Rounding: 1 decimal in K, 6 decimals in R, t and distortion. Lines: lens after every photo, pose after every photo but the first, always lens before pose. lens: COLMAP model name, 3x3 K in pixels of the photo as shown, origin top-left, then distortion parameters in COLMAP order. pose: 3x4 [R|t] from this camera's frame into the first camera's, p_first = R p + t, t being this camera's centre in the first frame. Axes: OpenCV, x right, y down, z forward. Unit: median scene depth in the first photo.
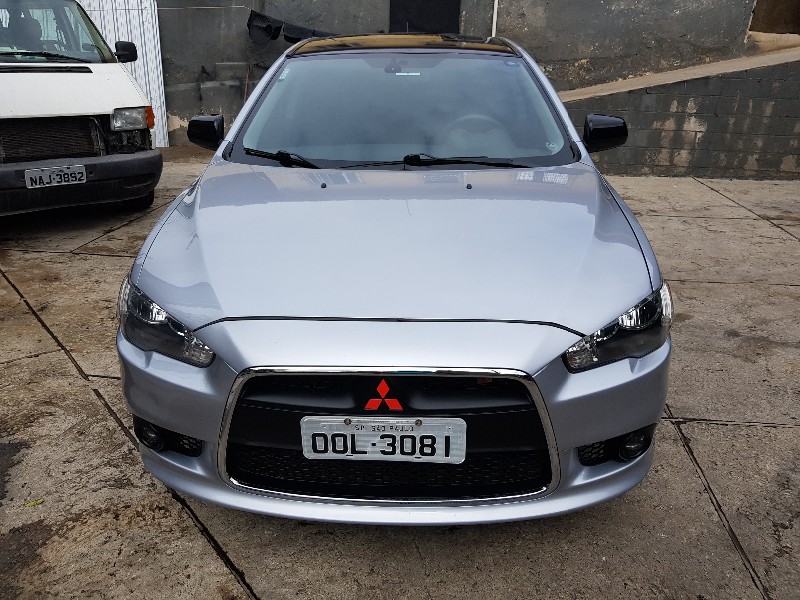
lens RADIAL K [[607.9, 0, 400.0], [0, 607.9, 298.3], [0, 0, 1]] dist [0.045232, -0.053367]
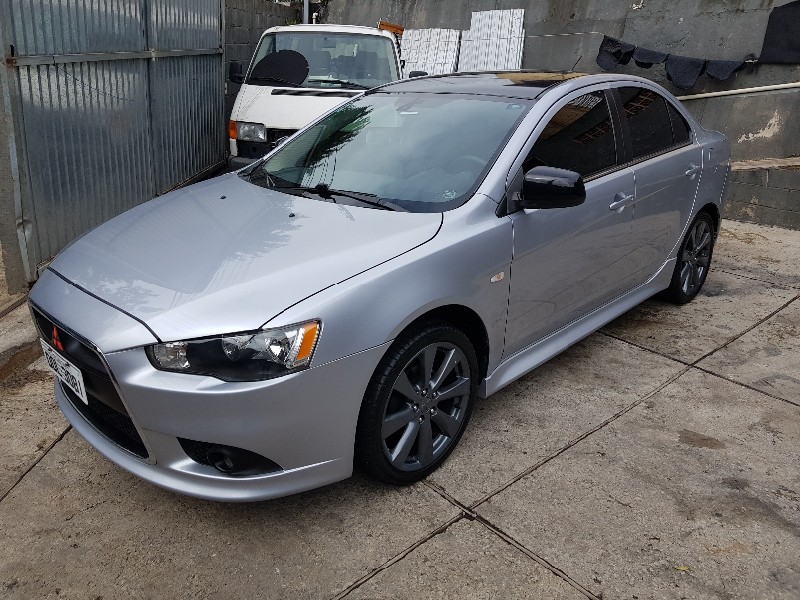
lens RADIAL K [[607.9, 0, 393.2], [0, 607.9, 300.4], [0, 0, 1]] dist [0.045232, -0.053367]
pose [[0.741315, 0.242761, -0.625715, 0.888208], [-0.256509, 0.963996, 0.070107, -0.138725], [0.620206, 0.108530, 0.776895, 0.220331]]
